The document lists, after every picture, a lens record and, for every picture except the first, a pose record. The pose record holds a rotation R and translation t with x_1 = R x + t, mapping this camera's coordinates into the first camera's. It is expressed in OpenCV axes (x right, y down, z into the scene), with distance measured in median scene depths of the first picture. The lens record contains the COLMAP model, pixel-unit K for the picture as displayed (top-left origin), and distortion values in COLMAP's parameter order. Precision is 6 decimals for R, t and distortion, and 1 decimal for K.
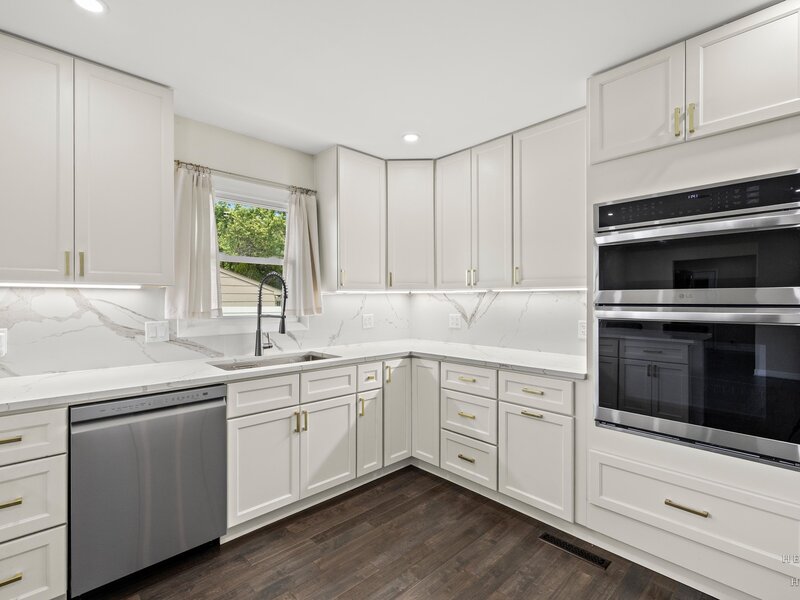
lens RADIAL K [[384.9, 0, 398.5], [0, 384.9, 299.6], [0, 0, 1]] dist [0.000549, 0.000256]
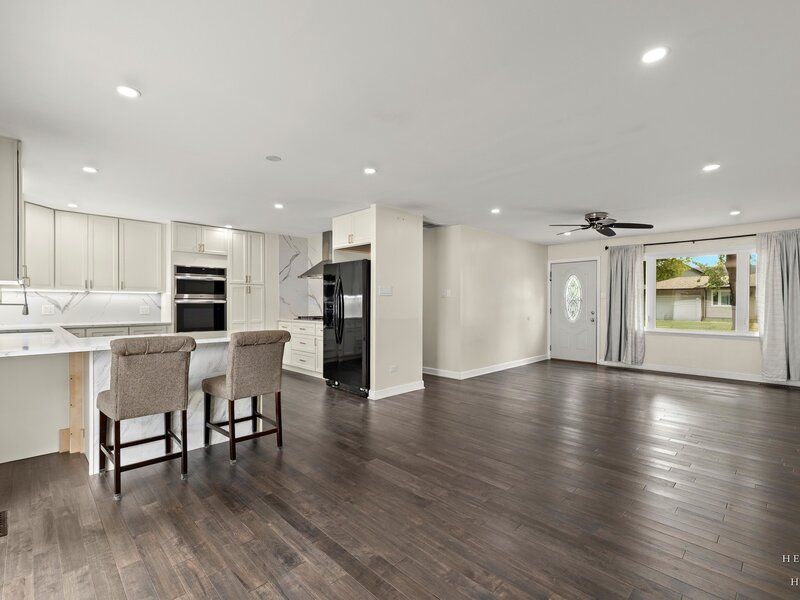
lens RADIAL K [[378.5, 0, 398.0], [0, 378.5, 301.4], [0, 0, 1]] dist [0.000166, -0.000020]
pose [[-0.019632, 0.004468, 0.999797, -2.055322], [-0.002080, 0.999988, -0.004510, 0.036961], [-0.999805, -0.002169, -0.019622, -0.561224]]
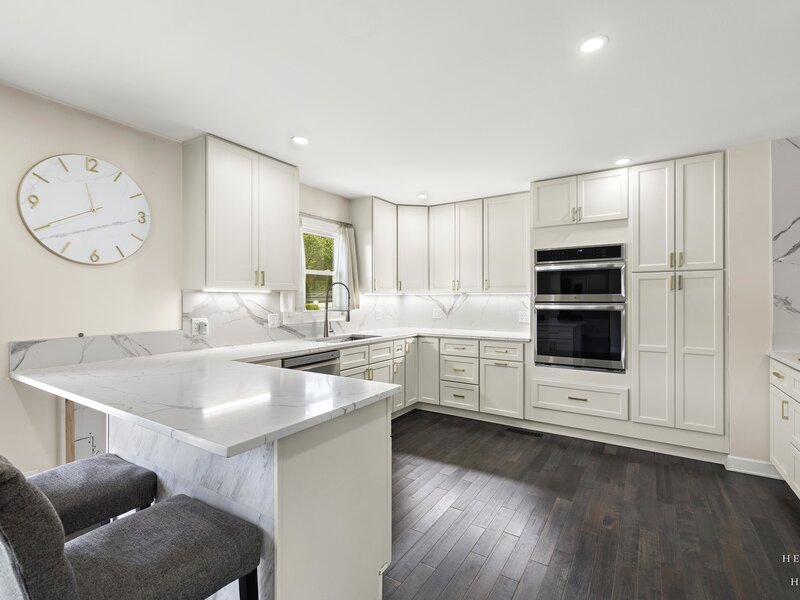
lens RADIAL K [[384.9, 0, 398.5], [0, 384.9, 299.6], [0, 0, 1]] dist [0.000549, 0.000256]
pose [[0.972515, -0.001023, 0.232839, -0.496077], [0.000331, 0.999995, 0.003009, -0.004443], [-0.232841, -0.002849, 0.972511, -0.586037]]
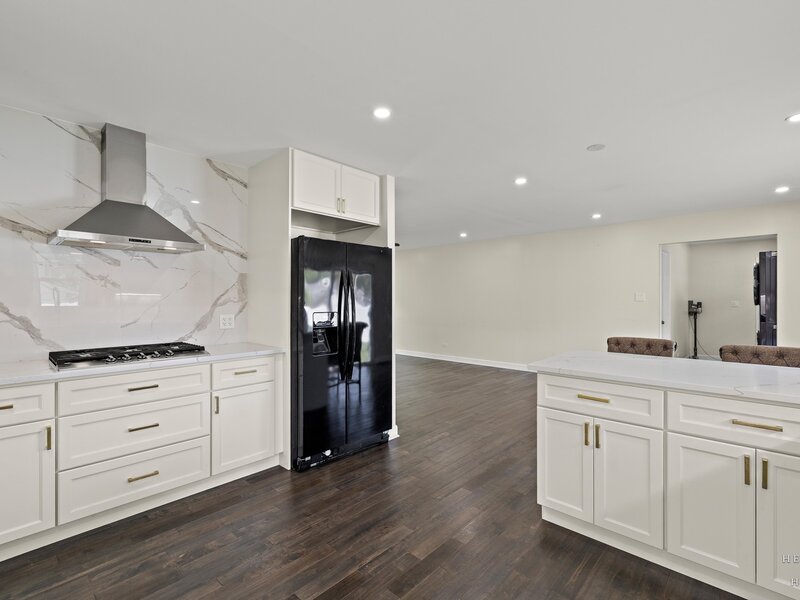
lens RADIAL K [[378.5, 0, 398.0], [0, 378.5, 301.4], [0, 0, 1]] dist [0.000166, -0.000020]
pose [[-0.998167, -0.001091, -0.060515, 0.062375], [-0.001218, 0.999997, 0.002066, -0.000042], [0.060513, 0.002136, -0.998165, 1.056912]]
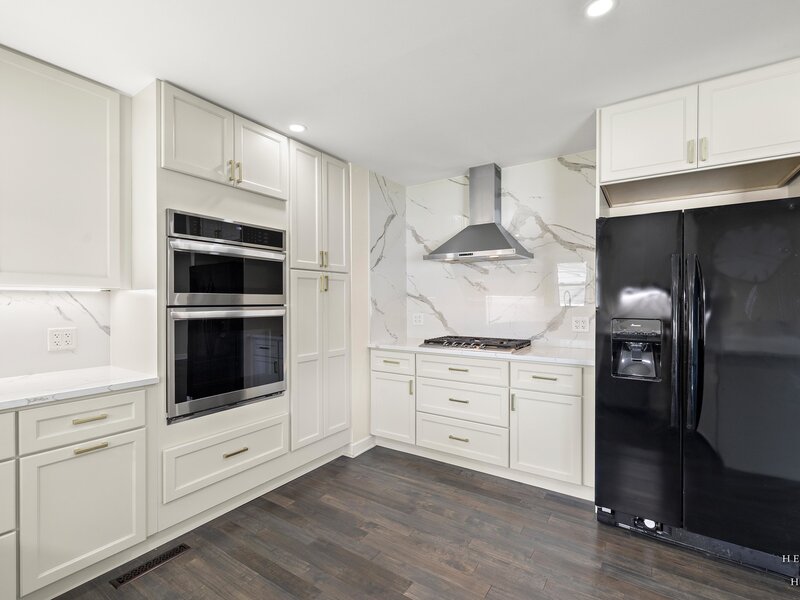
lens RADIAL K [[378.5, 0, 398.0], [0, 378.5, 301.4], [0, 0, 1]] dist [0.000166, -0.000020]
pose [[-0.219994, -0.000521, 0.975501, -0.508207], [0.001175, 0.999999, 0.000799, -0.000982], [-0.975500, 0.001322, -0.219993, 0.524397]]
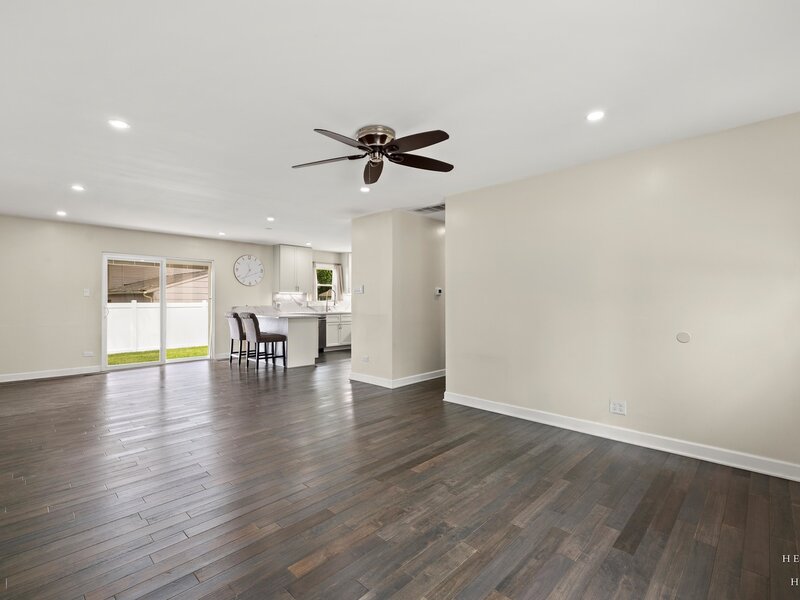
lens RADIAL K [[378.5, 0, 398.0], [0, 378.5, 301.4], [0, 0, 1]] dist [0.000166, -0.000020]
pose [[0.999098, 0.003357, 0.042341, 0.180952], [-0.003642, 0.999971, 0.006662, 0.022543], [-0.042317, -0.006810, 0.999081, -2.967733]]
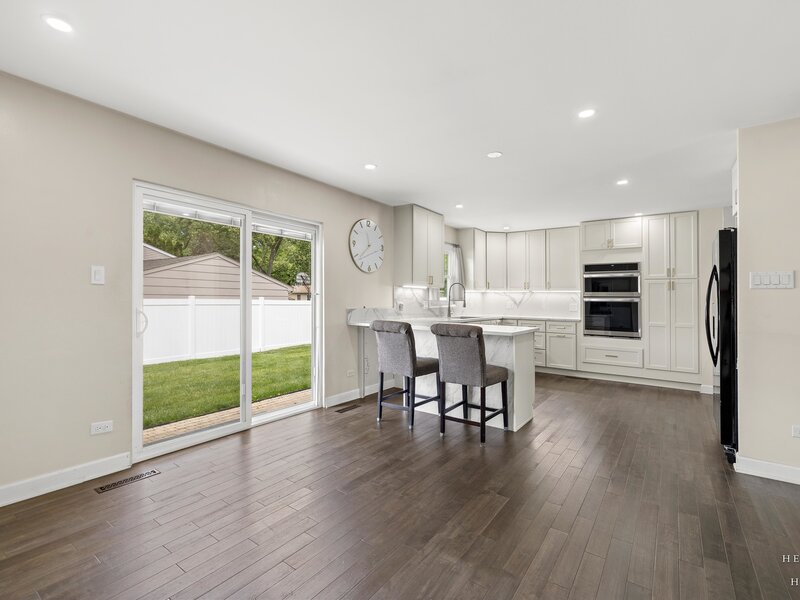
lens RADIAL K [[383.5, 0, 397.6], [0, 383.5, 287.3], [0, 0, 1]] dist [-0.002274, -0.000130]
pose [[0.982158, 0.019963, 0.186994, -1.271498], [-0.014456, 0.999422, -0.030771, 0.044797], [-0.187501, 0.027519, 0.981879, -1.445547]]
